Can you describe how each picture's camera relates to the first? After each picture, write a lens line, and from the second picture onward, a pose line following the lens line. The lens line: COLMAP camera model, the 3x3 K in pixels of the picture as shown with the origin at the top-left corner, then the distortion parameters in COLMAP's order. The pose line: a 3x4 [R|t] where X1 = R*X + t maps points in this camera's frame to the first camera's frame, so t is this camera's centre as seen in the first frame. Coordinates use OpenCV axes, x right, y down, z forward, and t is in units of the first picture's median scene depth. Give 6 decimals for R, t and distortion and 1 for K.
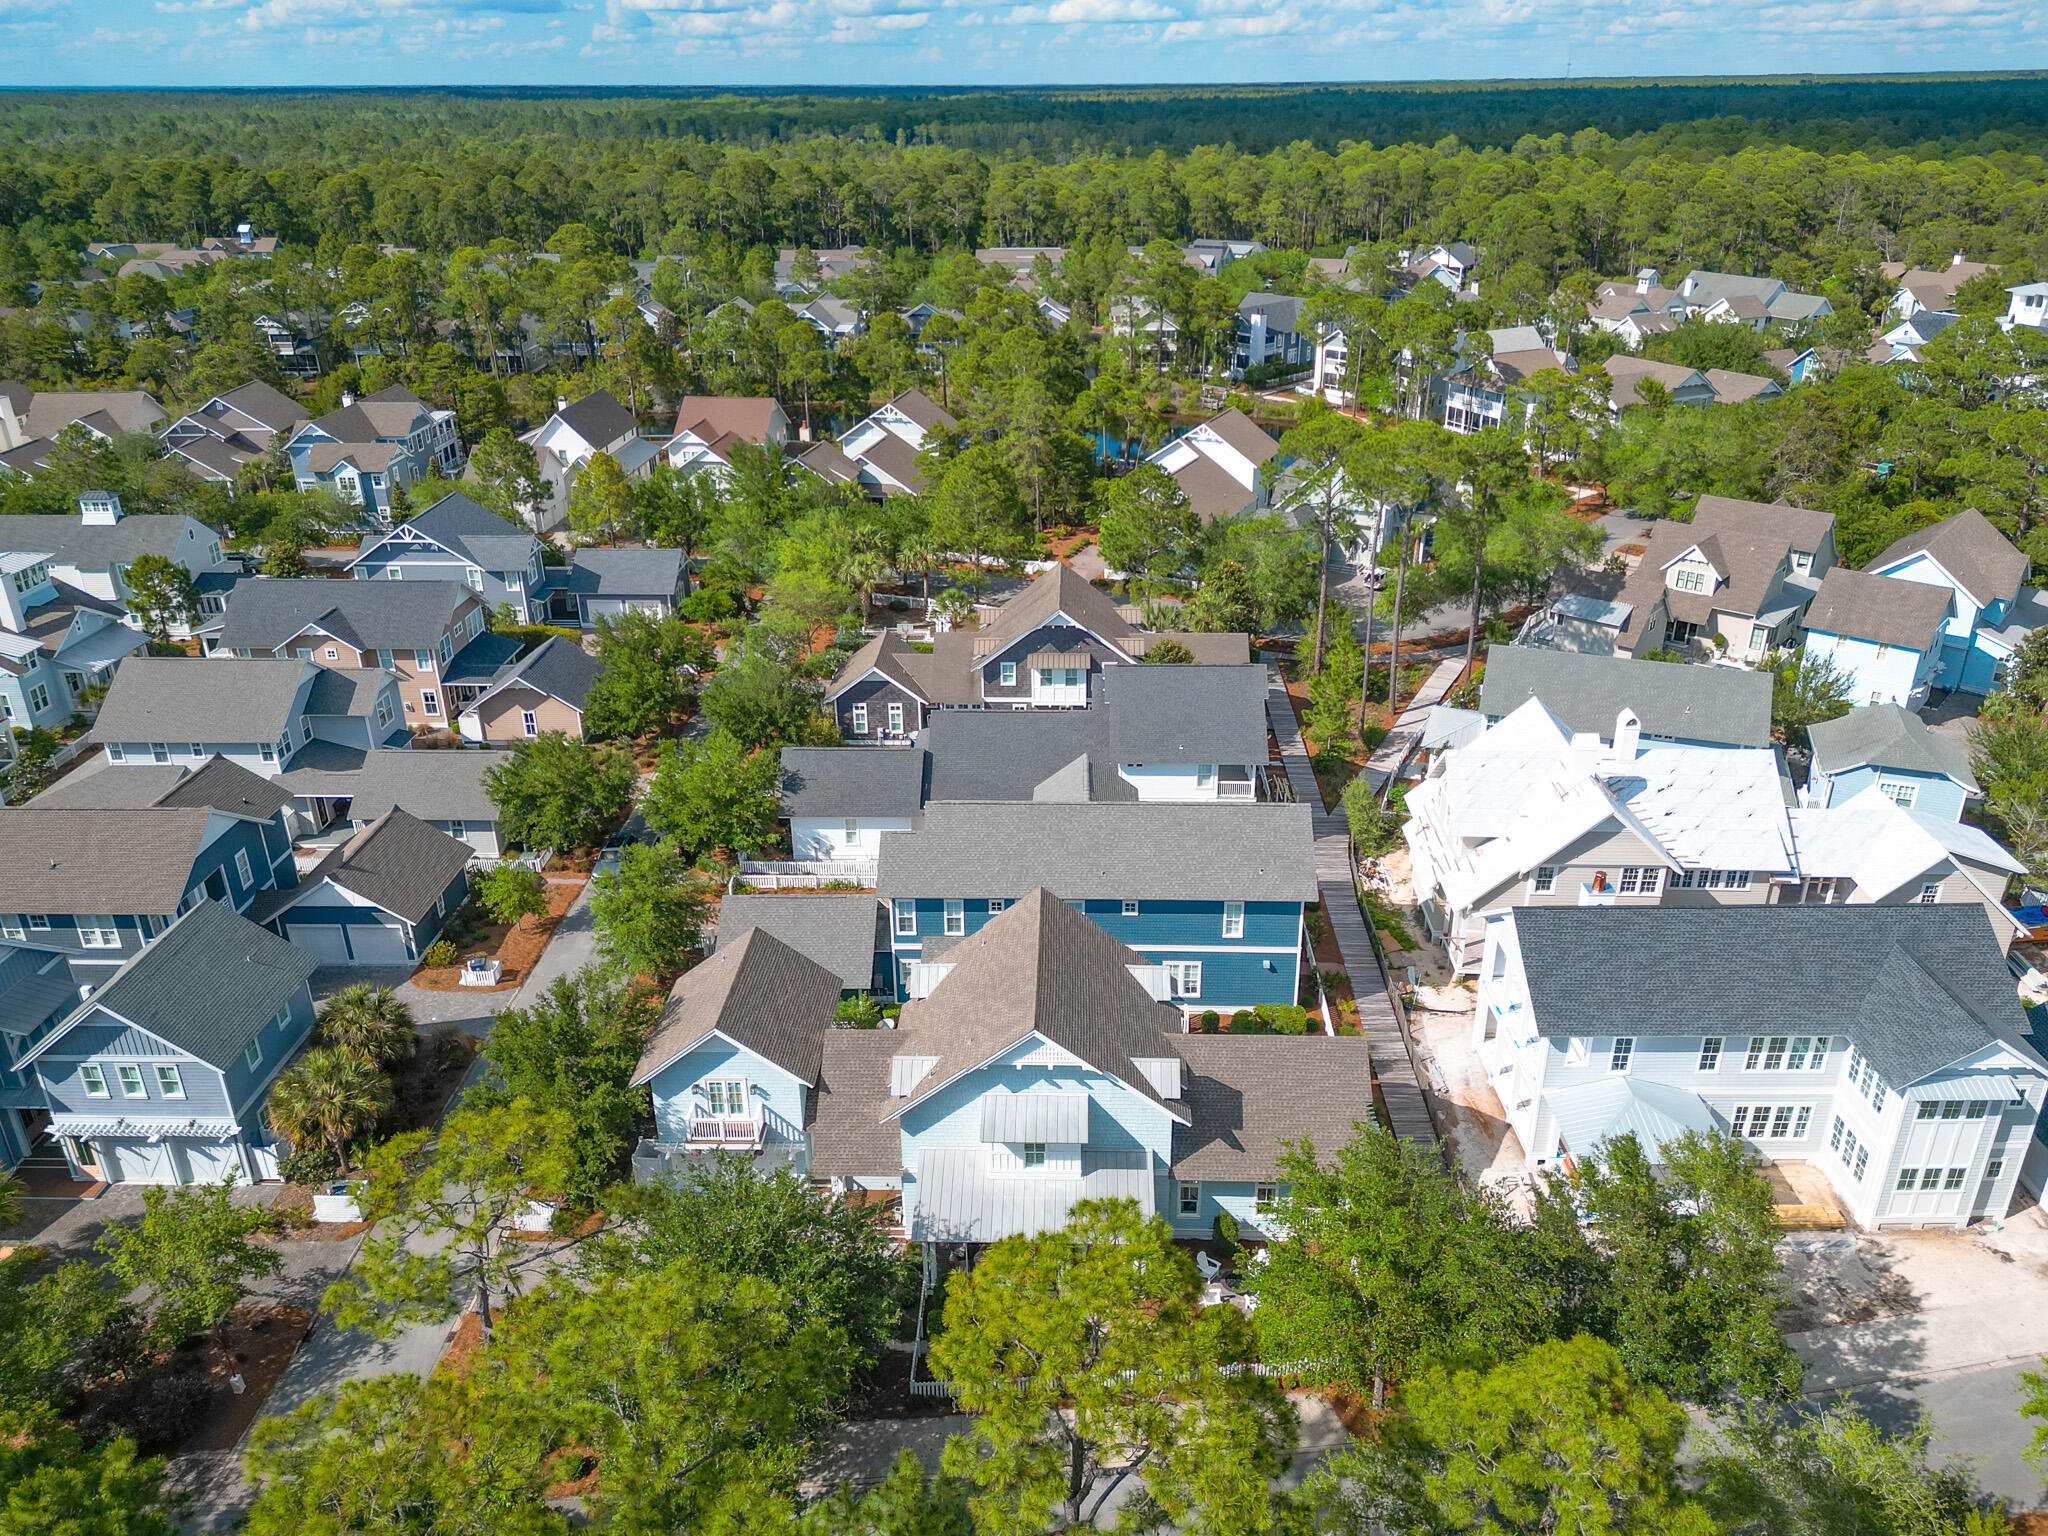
lens RADIAL K [[1470.9, 0, 1040.3], [0, 1470.9, 773.0], [0, 0, 1]] dist [0.056946, -0.043215]
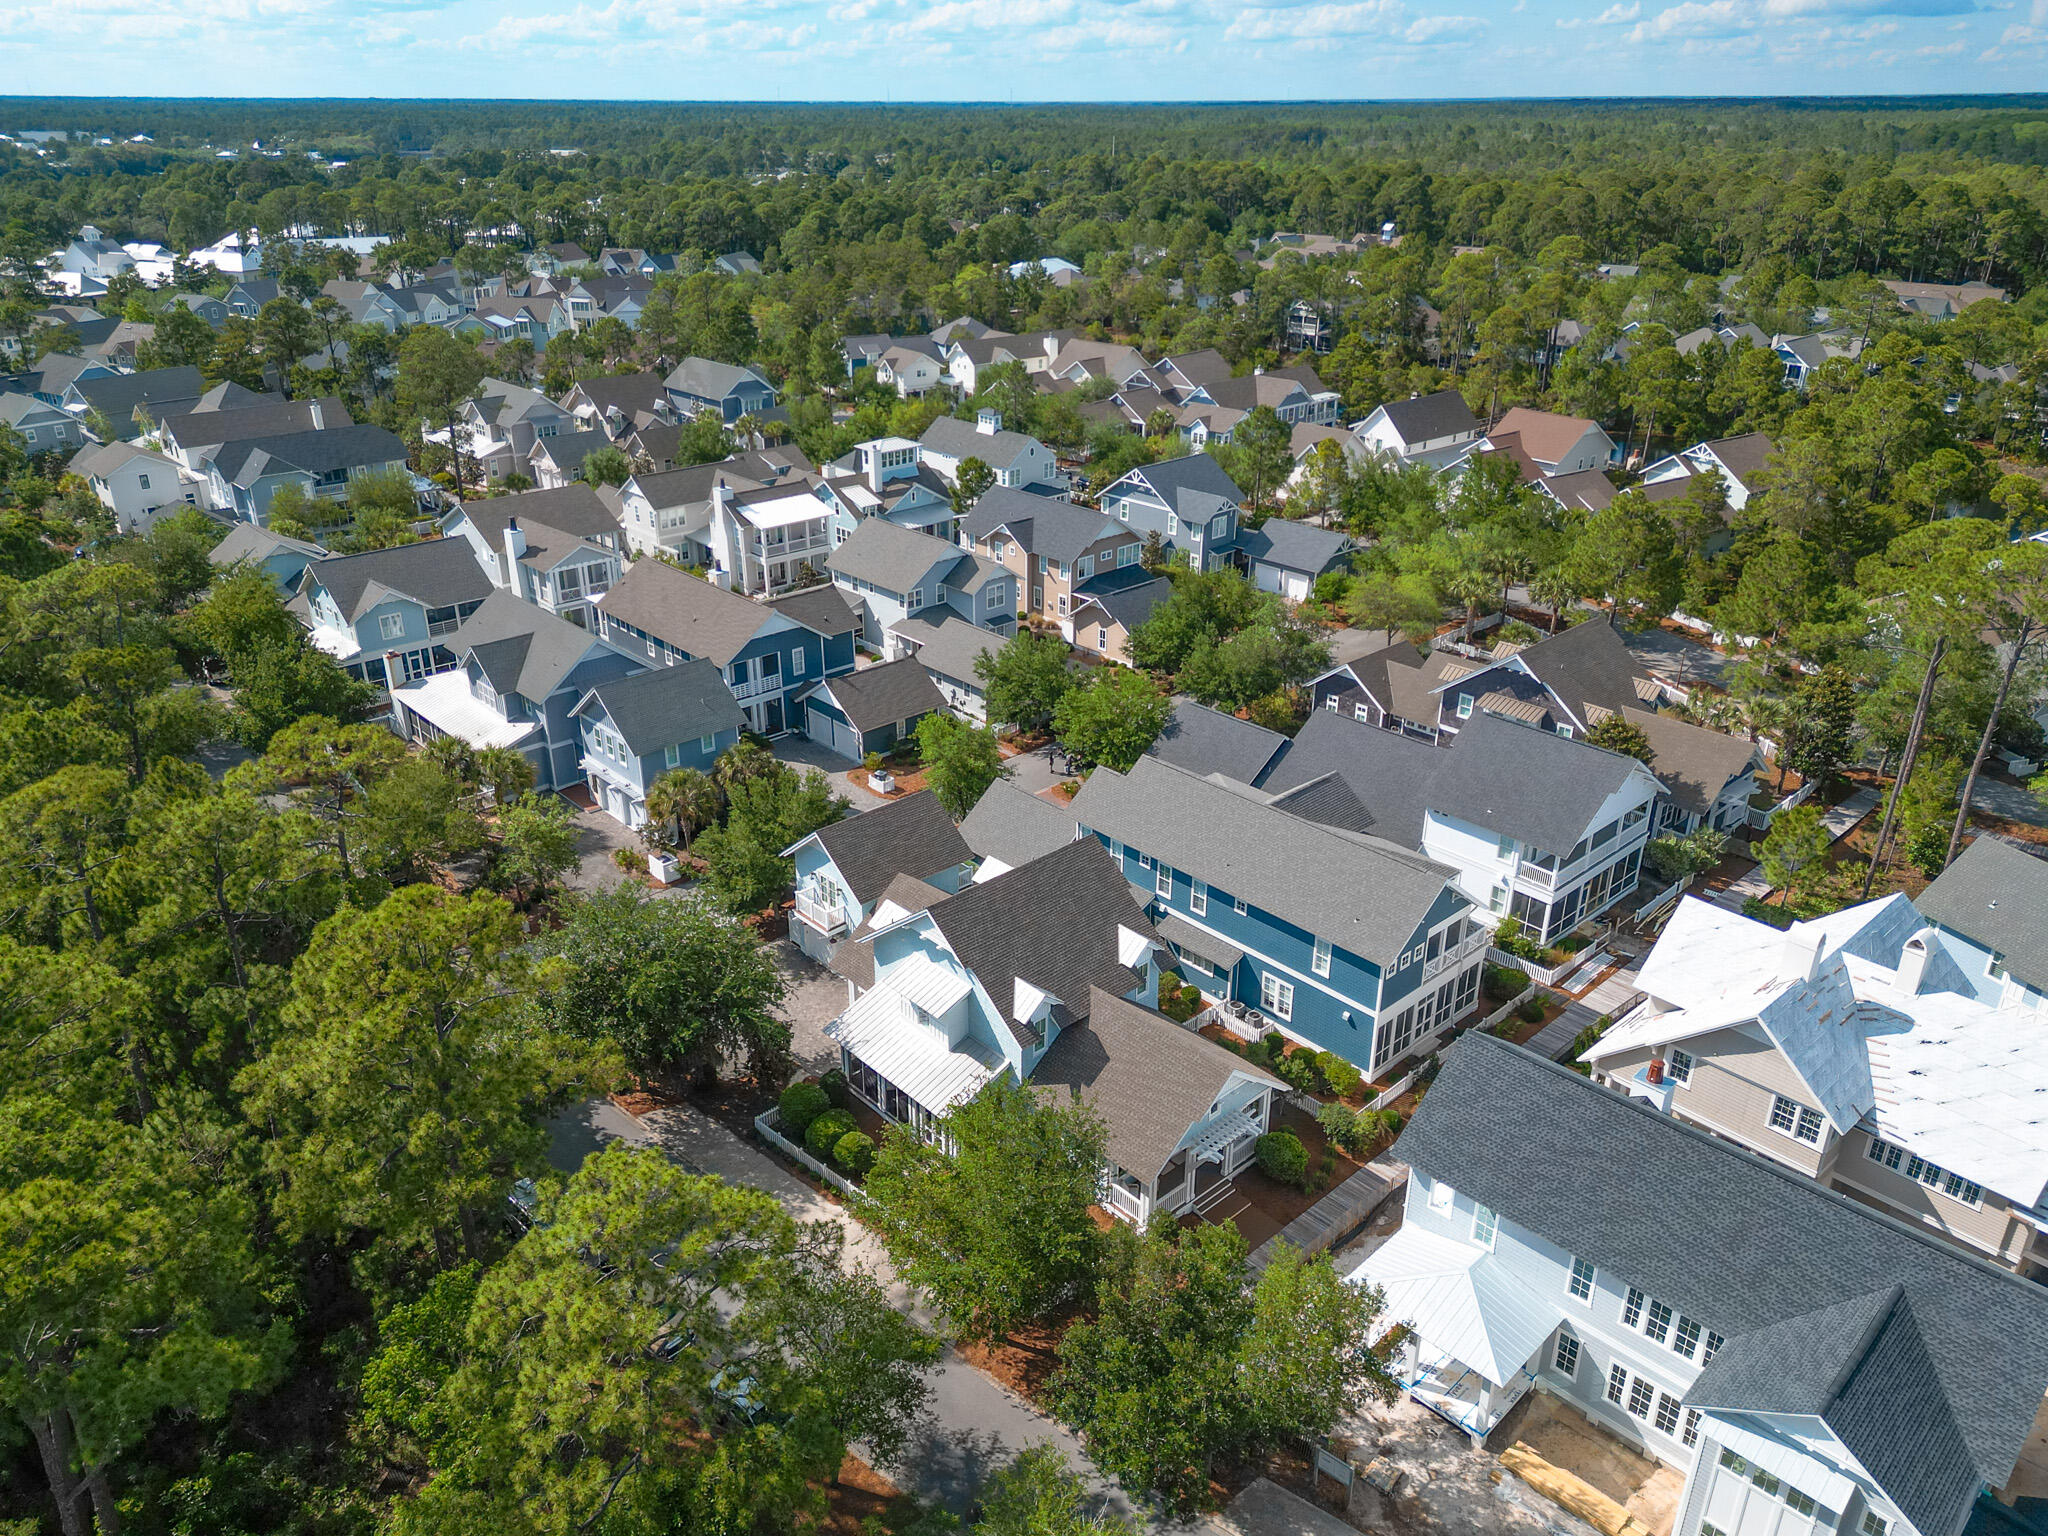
lens RADIAL K [[1470.9, 0, 1032.3], [0, 1470.9, 770.2], [0, 0, 1]] dist [0.056946, -0.043215]
pose [[0.686963, 0.304753, -0.659702, 0.577168], [-0.308894, 0.944178, 0.114510, -0.068076], [0.657774, 0.125113, 0.742752, 0.111112]]
